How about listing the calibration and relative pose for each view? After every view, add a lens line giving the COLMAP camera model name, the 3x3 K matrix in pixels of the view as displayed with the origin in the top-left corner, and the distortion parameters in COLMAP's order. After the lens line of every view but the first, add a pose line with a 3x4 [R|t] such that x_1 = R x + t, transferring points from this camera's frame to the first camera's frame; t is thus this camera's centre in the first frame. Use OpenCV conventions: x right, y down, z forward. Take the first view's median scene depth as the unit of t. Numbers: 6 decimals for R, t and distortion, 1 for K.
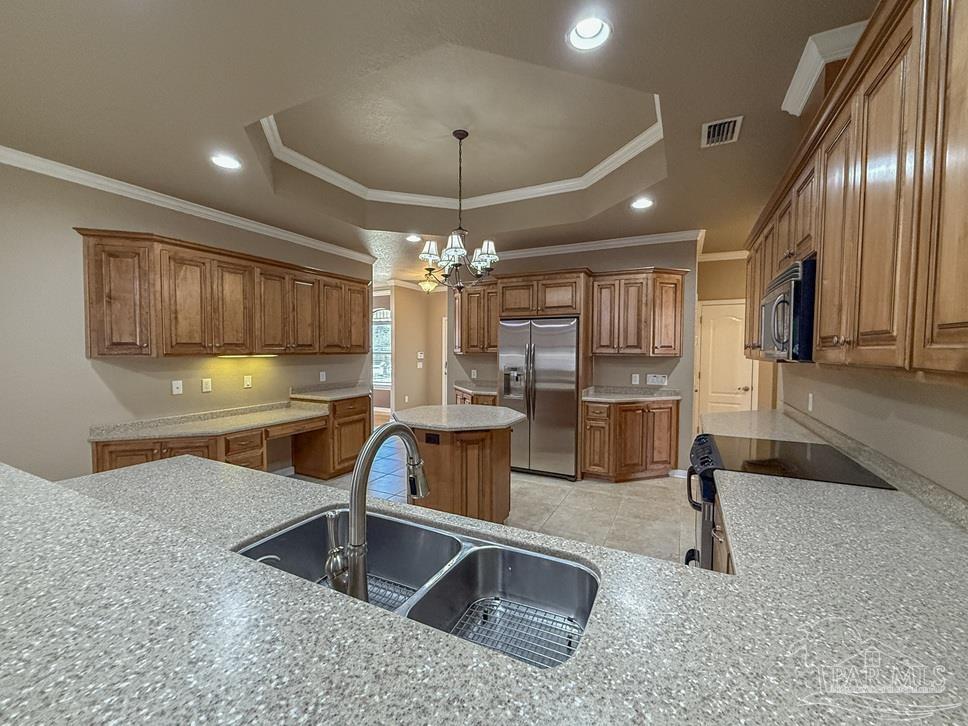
lens RADIAL K [[406.1, 0, 479.3], [0, 406.1, 363.7], [0, 0, 1]] dist [-0.000739, -0.000009]
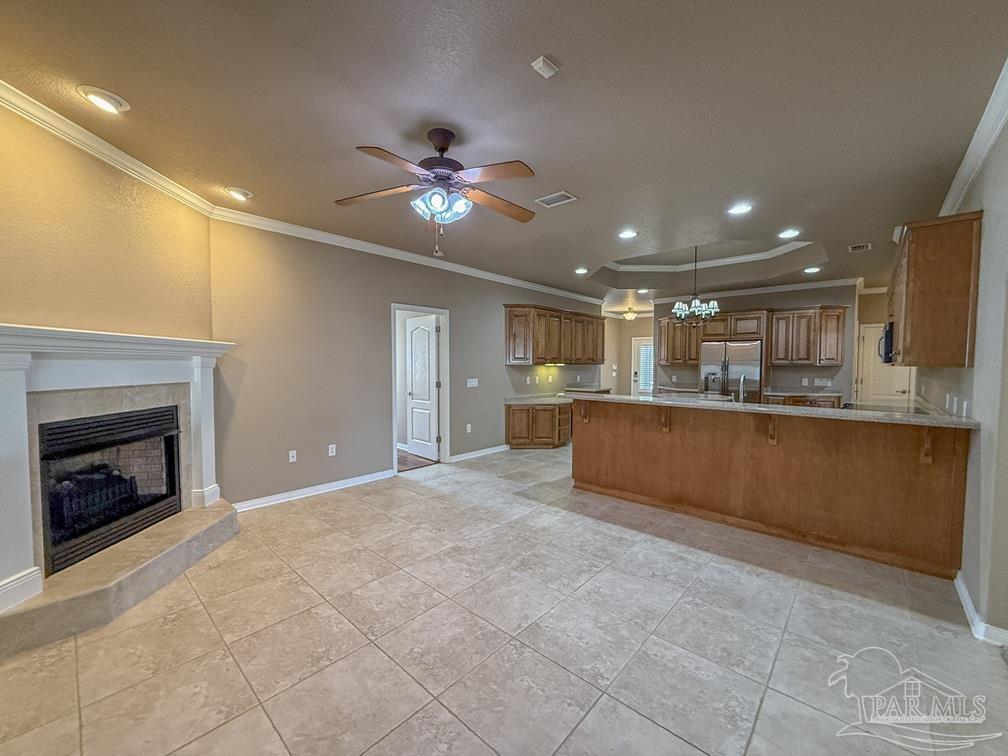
lens RADIAL K [[403.0, 0, 499.7], [0, 403.0, 378.6], [0, 0, 1]] dist [-0.001488, -0.000027]
pose [[0.963153, 0.009714, -0.268779, -0.292288], [-0.009887, 0.999951, 0.000708, 0.039618], [0.268773, 0.001975, 0.963202, -0.710001]]
